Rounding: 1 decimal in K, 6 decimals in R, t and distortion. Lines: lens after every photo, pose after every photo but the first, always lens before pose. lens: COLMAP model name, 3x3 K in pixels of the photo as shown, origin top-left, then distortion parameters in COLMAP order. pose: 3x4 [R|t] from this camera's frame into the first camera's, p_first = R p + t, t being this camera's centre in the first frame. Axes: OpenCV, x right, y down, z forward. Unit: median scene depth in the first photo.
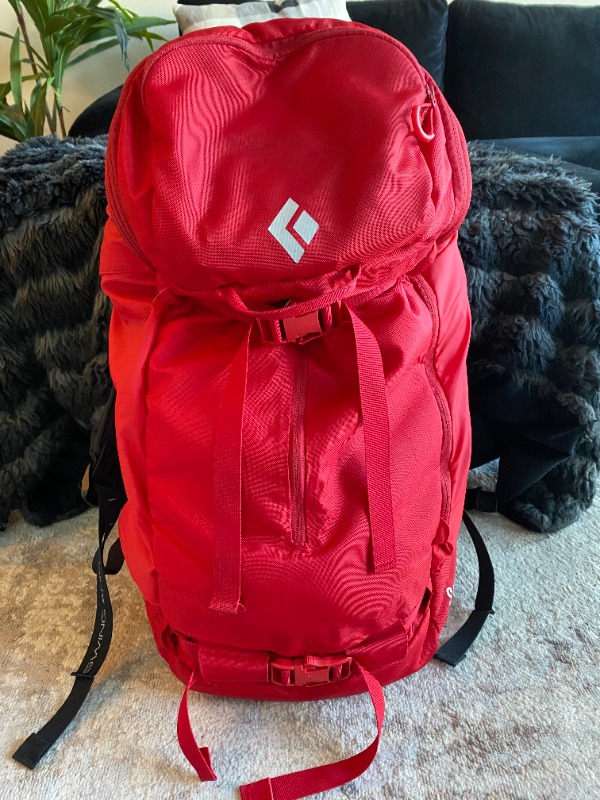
lens RADIAL K [[618.6, 0, 296.9], [0, 618.6, 400.0], [0, 0, 1]] dist [0.017761, -0.031933]
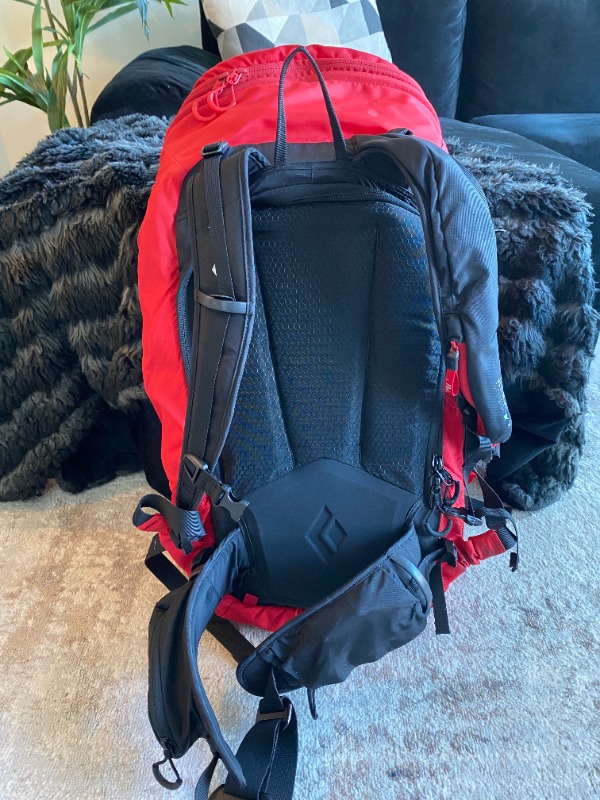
lens RADIAL K [[626.2, 0, 300.0], [0, 626.2, 400.0], [0, 0, 1]] dist [-0.007136, -0.003074]
pose [[0.999633, 0.023144, -0.014056, 0.005207], [-0.021849, 0.996039, 0.086191, -0.076332], [0.015995, -0.085852, 0.996180, -0.109759]]
